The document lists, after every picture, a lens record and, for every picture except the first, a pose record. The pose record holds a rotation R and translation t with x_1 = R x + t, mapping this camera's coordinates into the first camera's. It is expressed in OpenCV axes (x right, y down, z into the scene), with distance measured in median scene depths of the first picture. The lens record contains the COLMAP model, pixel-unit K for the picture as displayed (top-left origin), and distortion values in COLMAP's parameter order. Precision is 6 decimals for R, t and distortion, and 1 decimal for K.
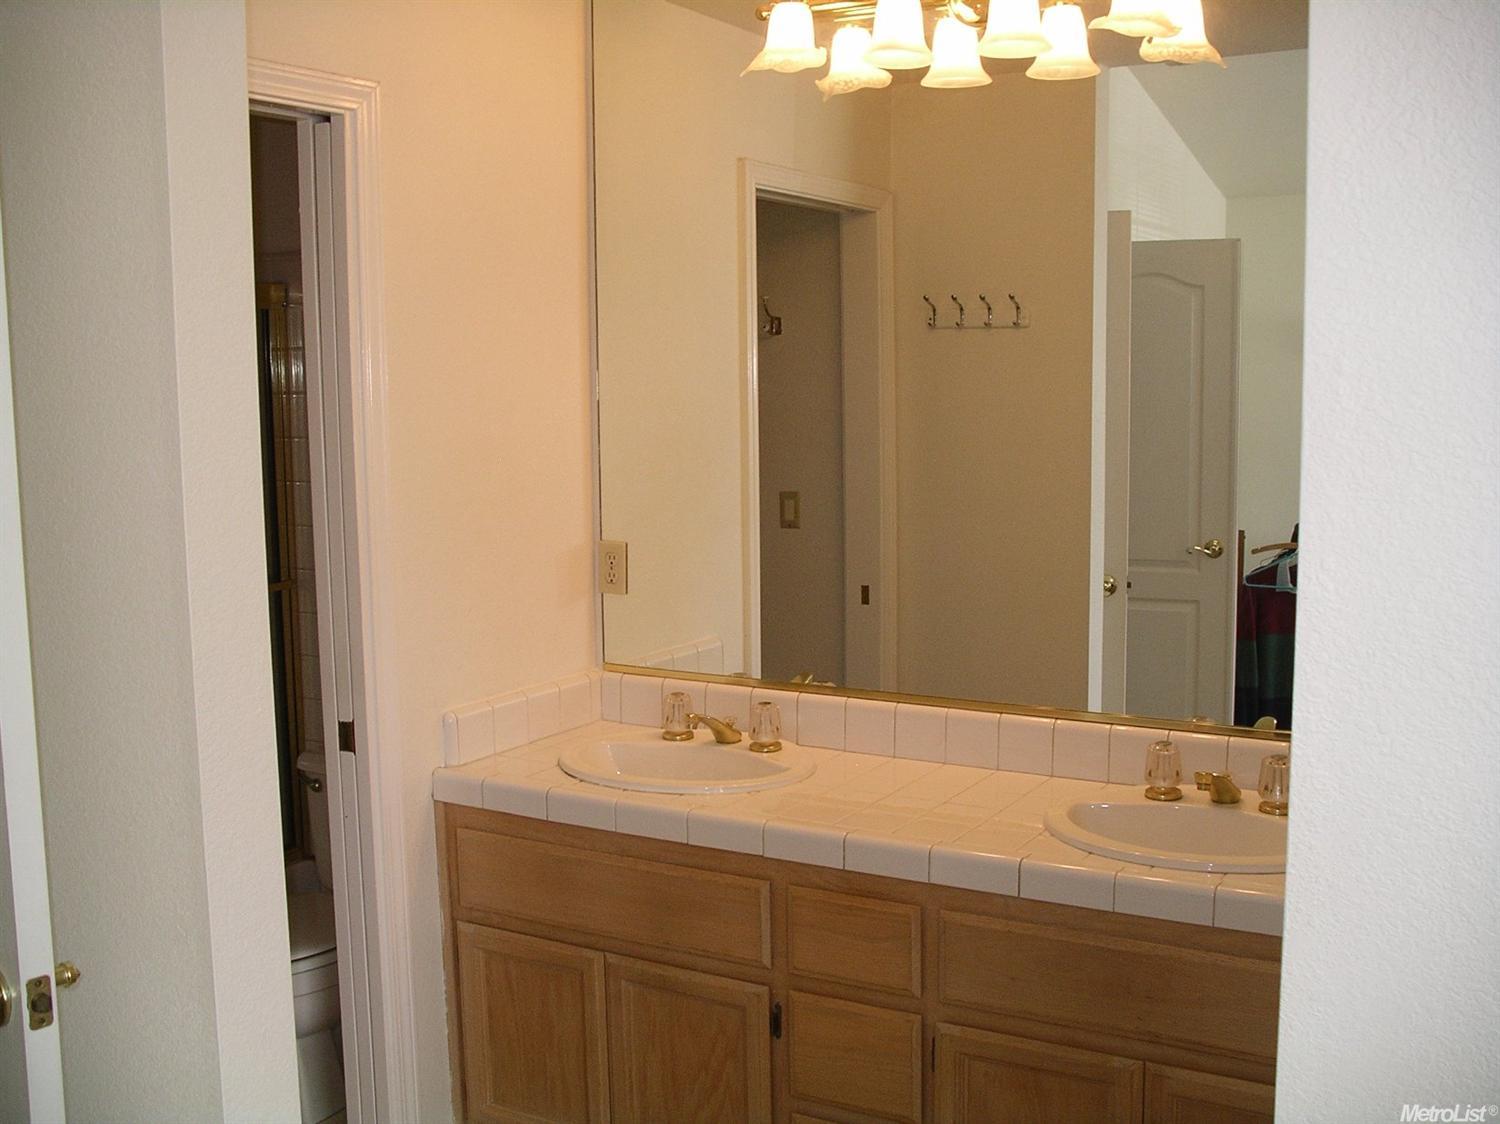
lens RADIAL K [[1594.1, 0, 755.0], [0, 1594.1, 559.5], [0, 0, 1]] dist [-0.181407, 0.262110]
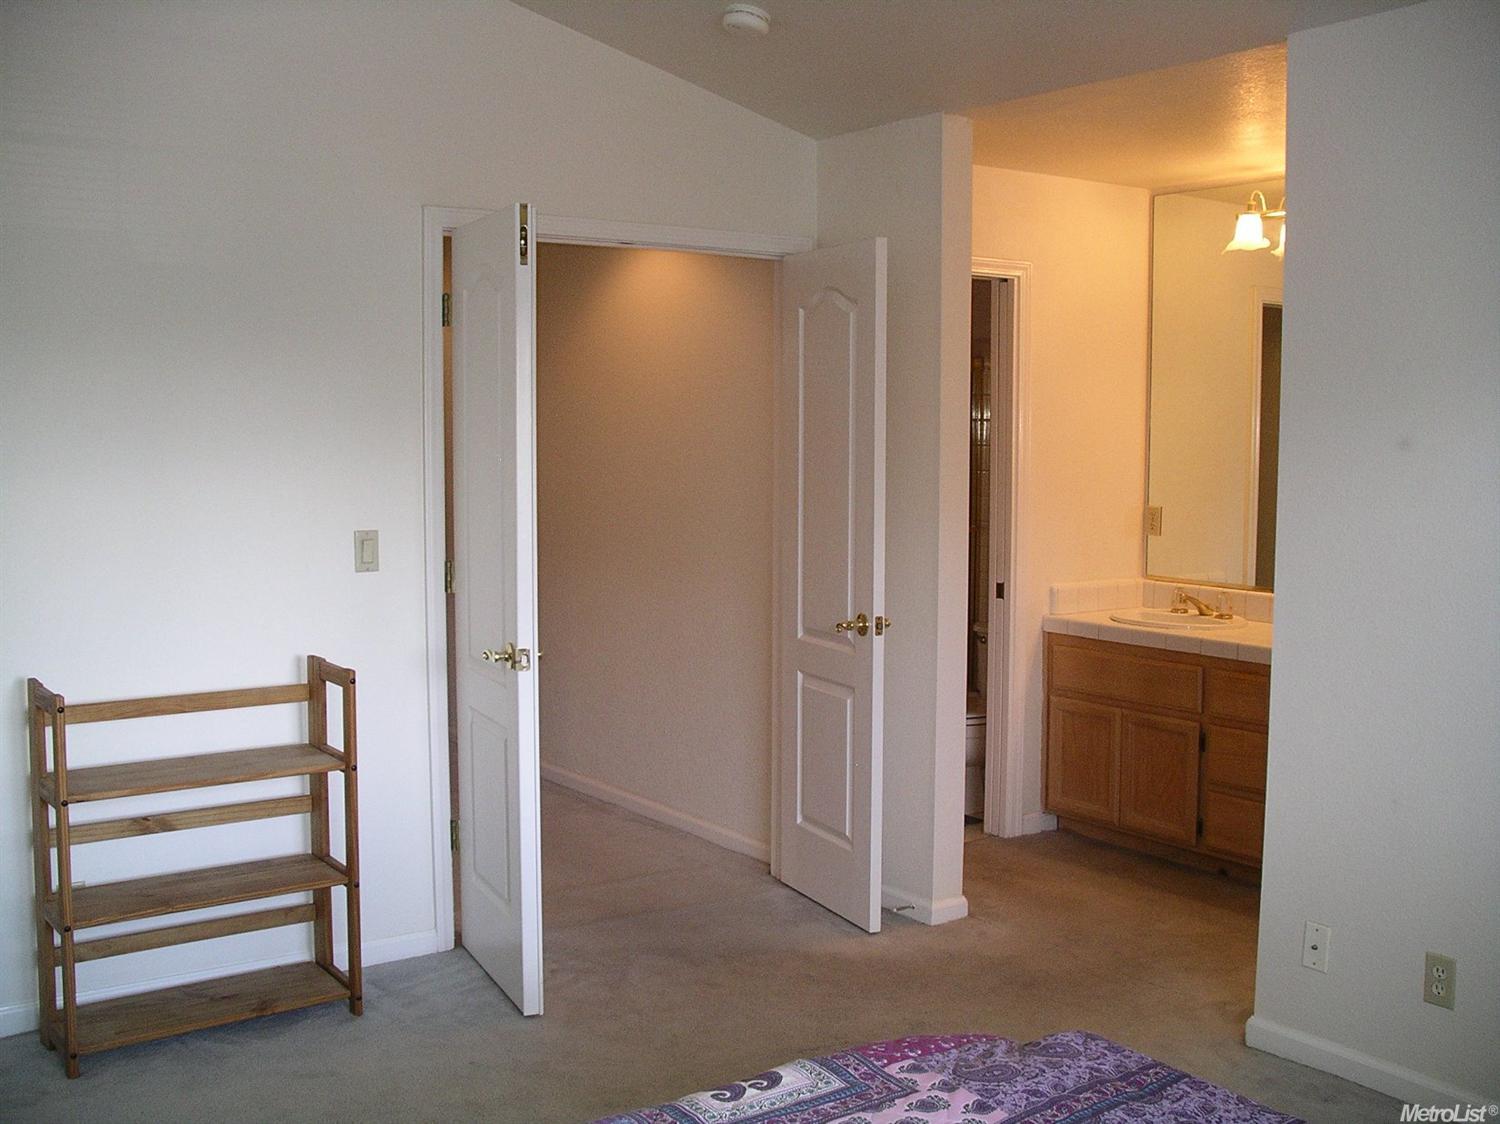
lens RADIAL K [[1594.1, 0, 755.0], [0, 1594.1, 559.5], [0, 0, 1]] dist [-0.181407, 0.262110]
pose [[0.909433, 0.051702, -0.412623, 0.269889], [-0.064534, 0.997767, -0.017214, 0.123655], [0.410812, 0.042283, 0.910739, -0.904533]]
